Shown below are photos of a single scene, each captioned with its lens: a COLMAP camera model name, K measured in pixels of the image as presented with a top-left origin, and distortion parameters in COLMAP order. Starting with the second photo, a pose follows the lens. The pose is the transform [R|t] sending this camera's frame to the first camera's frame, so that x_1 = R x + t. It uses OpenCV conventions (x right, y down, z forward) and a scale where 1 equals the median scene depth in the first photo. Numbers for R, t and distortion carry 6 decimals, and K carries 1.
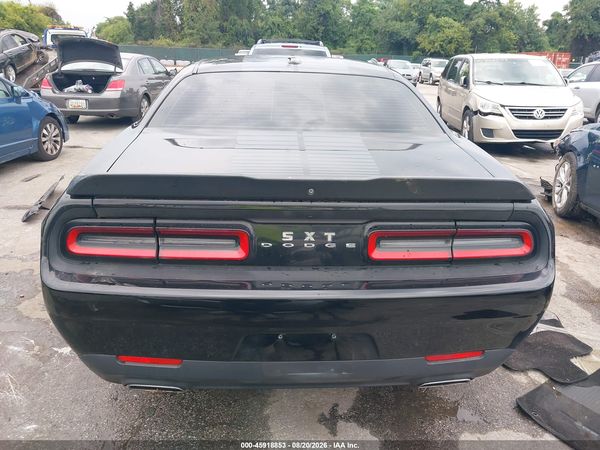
lens RADIAL K [[482.5, 0, 299.7], [0, 482.5, 223.1], [0, 0, 1]] dist [-0.006458, -0.007189]
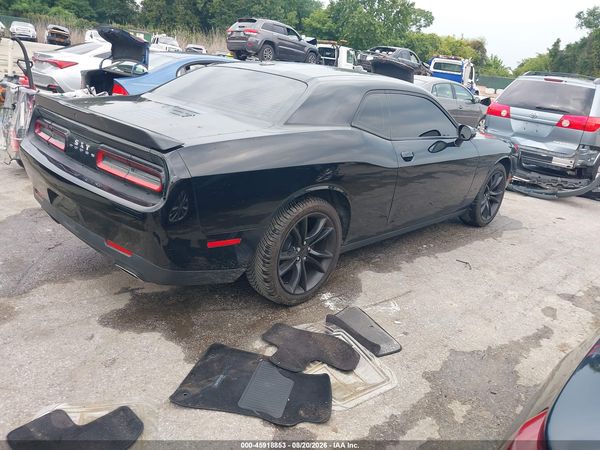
lens RADIAL K [[482.5, 0, 303.1], [0, 482.5, 227.9], [0, 0, 1]] dist [-0.006458, -0.007189]
pose [[0.683616, 0.281720, -0.673278, 1.371117], [-0.319218, 0.944996, 0.071296, -0.050381], [0.656330, 0.166184, 0.735944, 0.231758]]
